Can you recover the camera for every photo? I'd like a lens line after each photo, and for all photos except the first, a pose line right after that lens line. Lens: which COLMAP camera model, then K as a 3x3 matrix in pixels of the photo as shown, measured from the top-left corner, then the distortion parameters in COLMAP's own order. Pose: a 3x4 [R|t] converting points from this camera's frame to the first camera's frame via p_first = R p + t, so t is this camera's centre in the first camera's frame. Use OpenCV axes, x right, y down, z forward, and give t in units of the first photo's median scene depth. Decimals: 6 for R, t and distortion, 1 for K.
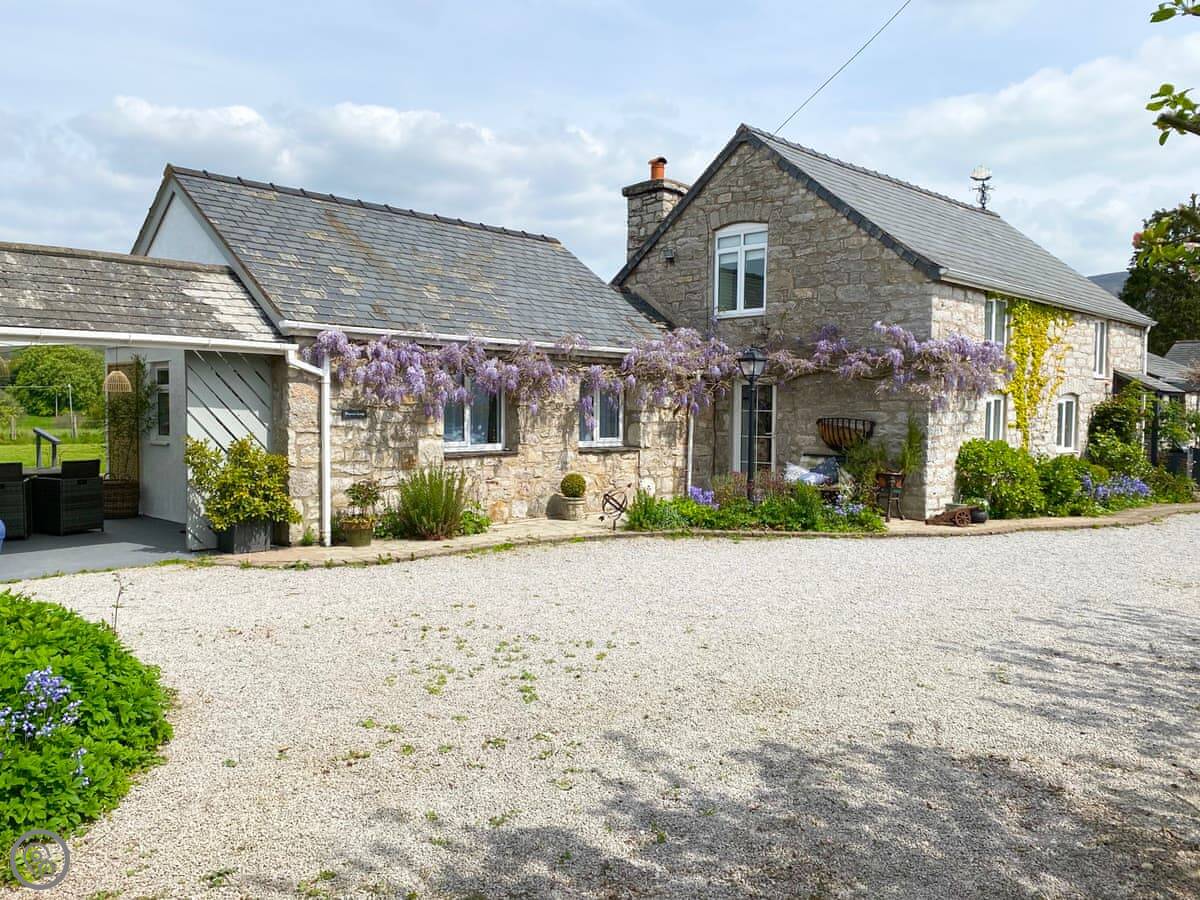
lens RADIAL K [[1012.3, 0, 604.2], [0, 1012.3, 467.5], [0, 0, 1]] dist [0.064272, -0.150444]
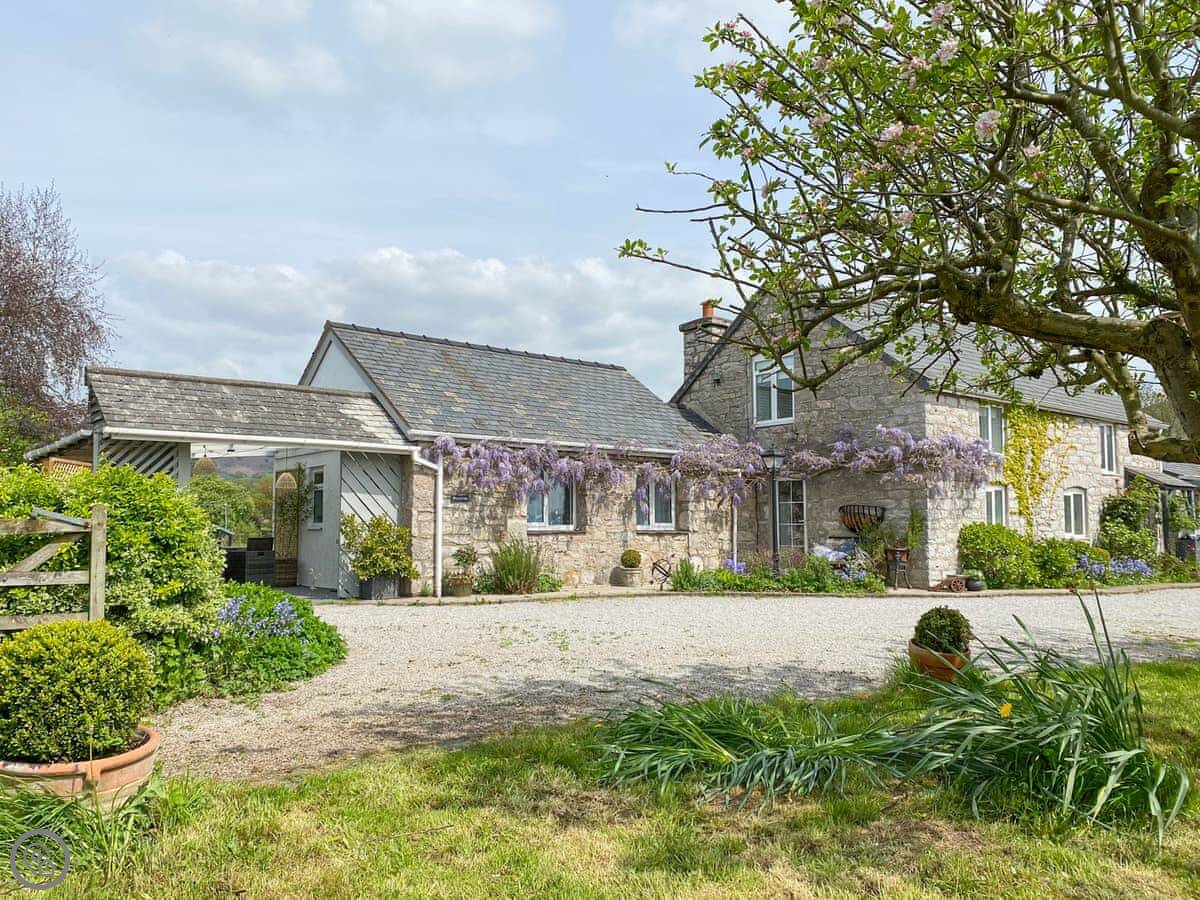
lens RADIAL K [[1012.3, 0, 604.2], [0, 1012.3, 467.5], [0, 0, 1]] dist [0.064272, -0.150444]
pose [[0.994329, -0.018488, -0.104727, 0.069366], [0.005206, 0.992054, -0.125703, 0.062955], [0.106219, 0.124445, 0.986525, -0.250678]]
